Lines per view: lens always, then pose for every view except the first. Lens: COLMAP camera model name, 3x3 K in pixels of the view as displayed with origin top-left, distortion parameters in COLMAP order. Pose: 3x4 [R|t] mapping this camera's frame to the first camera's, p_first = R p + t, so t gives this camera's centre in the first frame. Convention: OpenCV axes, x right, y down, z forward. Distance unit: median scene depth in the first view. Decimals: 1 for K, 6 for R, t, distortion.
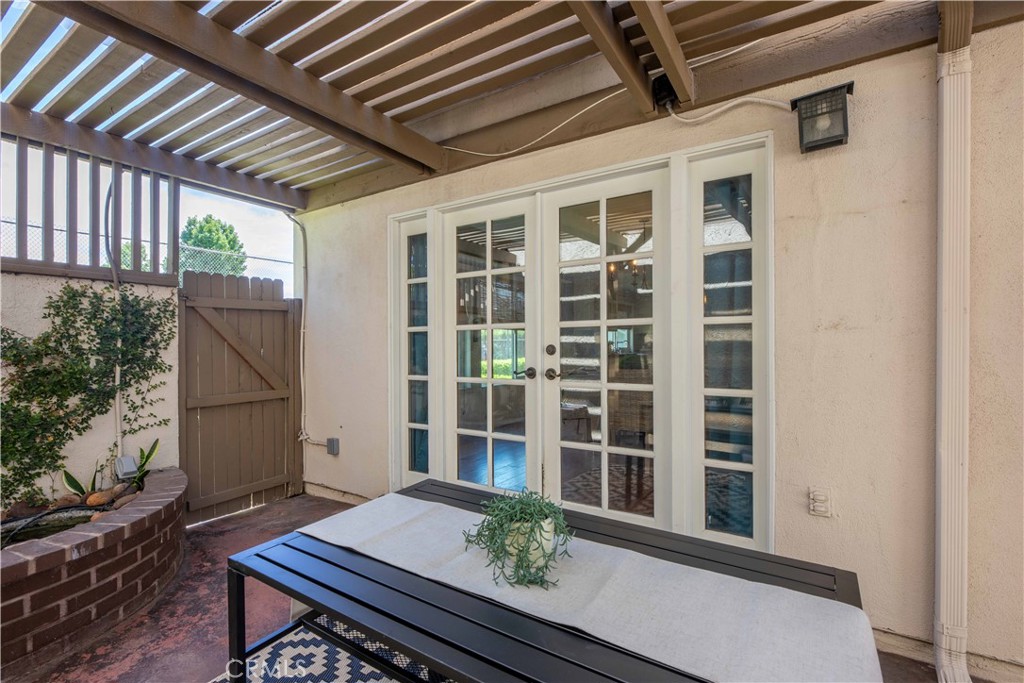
lens RADIAL K [[475.2, 0, 510.0], [0, 475.2, 346.4], [0, 0, 1]] dist [0.000797, -0.000145]
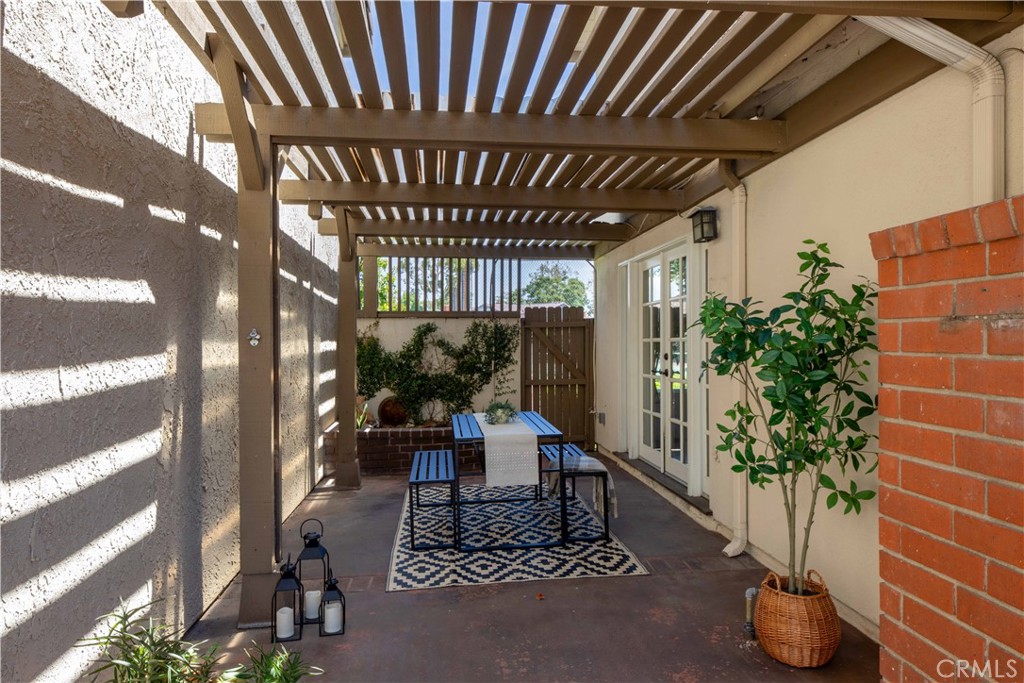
lens RADIAL K [[661.9, 0, 513.8], [0, 661.9, 342.5], [0, 0, 1]] dist [0.004792, 0.000077]
pose [[0.632653, 0.000818, -0.774435, 1.366449], [-0.001397, 0.999999, -0.000084, -0.033136], [0.774434, 0.001135, 0.632653, -0.677973]]
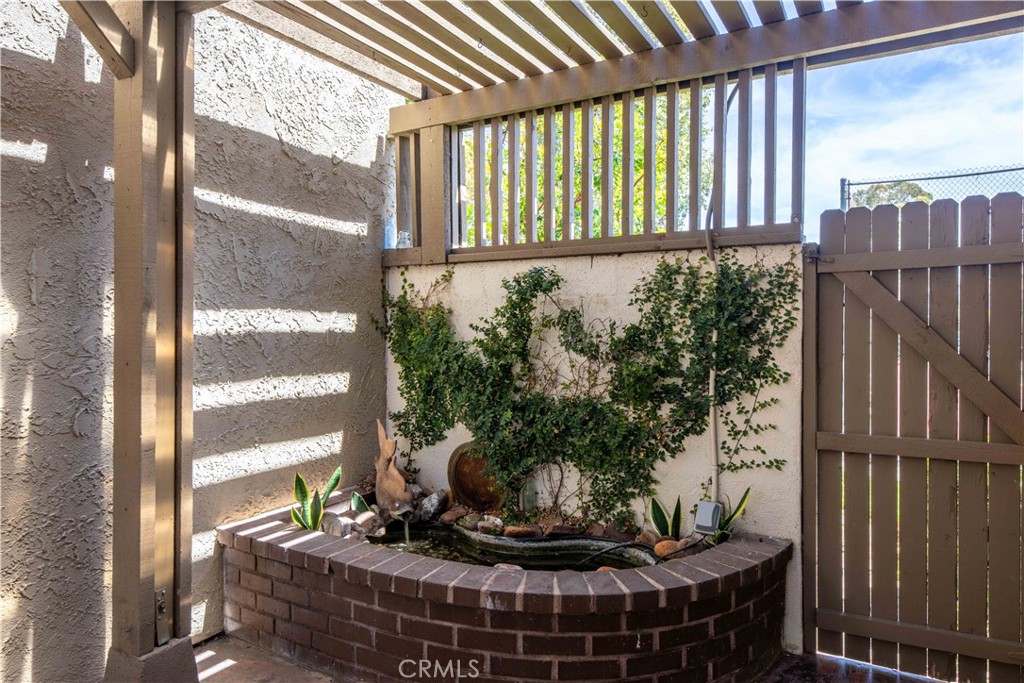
lens RADIAL K [[661.9, 0, 510.2], [0, 661.9, 333.2], [0, 0, 1]] dist [0.004792, 0.000077]
pose [[0.038298, 0.009218, -0.999224, 0.131610], [-0.006777, 0.999937, 0.008965, -0.017825], [0.999243, 0.006428, 0.038358, 0.667384]]
